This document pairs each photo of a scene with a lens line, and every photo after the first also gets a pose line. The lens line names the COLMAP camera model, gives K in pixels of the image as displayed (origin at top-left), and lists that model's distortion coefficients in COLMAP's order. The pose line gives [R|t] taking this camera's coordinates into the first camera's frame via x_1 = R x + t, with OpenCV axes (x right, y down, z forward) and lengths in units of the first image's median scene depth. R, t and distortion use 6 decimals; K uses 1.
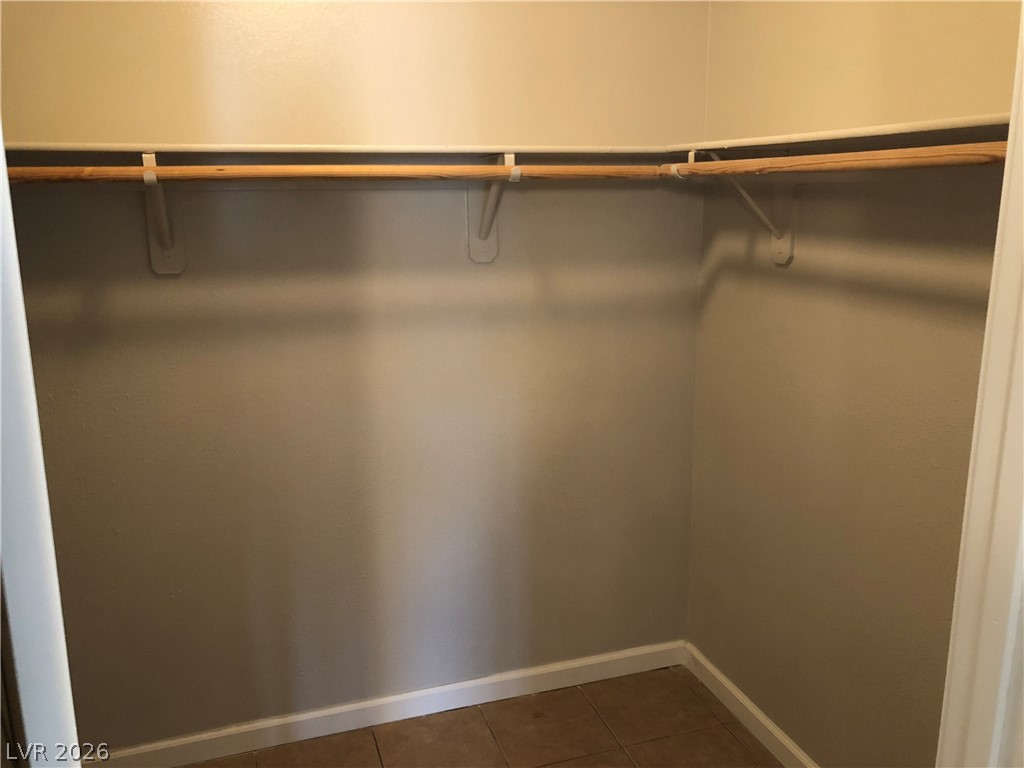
lens RADIAL K [[839.2, 0, 512.4], [0, 839.2, 384.4], [0, 0, 1]] dist [0.014940, -0.017112]
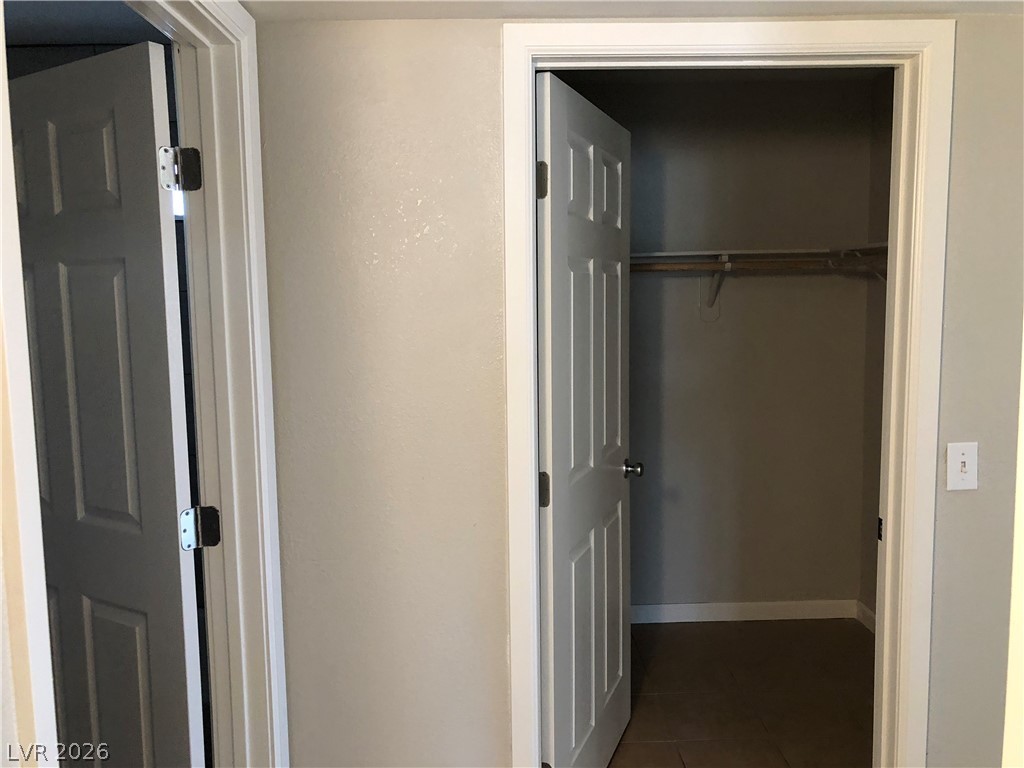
lens RADIAL K [[839.2, 0, 511.4], [0, 839.2, 385.0], [0, 0, 1]] dist [0.014940, -0.017112]
pose [[0.965756, 0.012071, -0.259169, 0.018119], [-0.043102, 0.992501, -0.114387, 0.184198], [0.255845, 0.121641, 0.959034, -0.660207]]
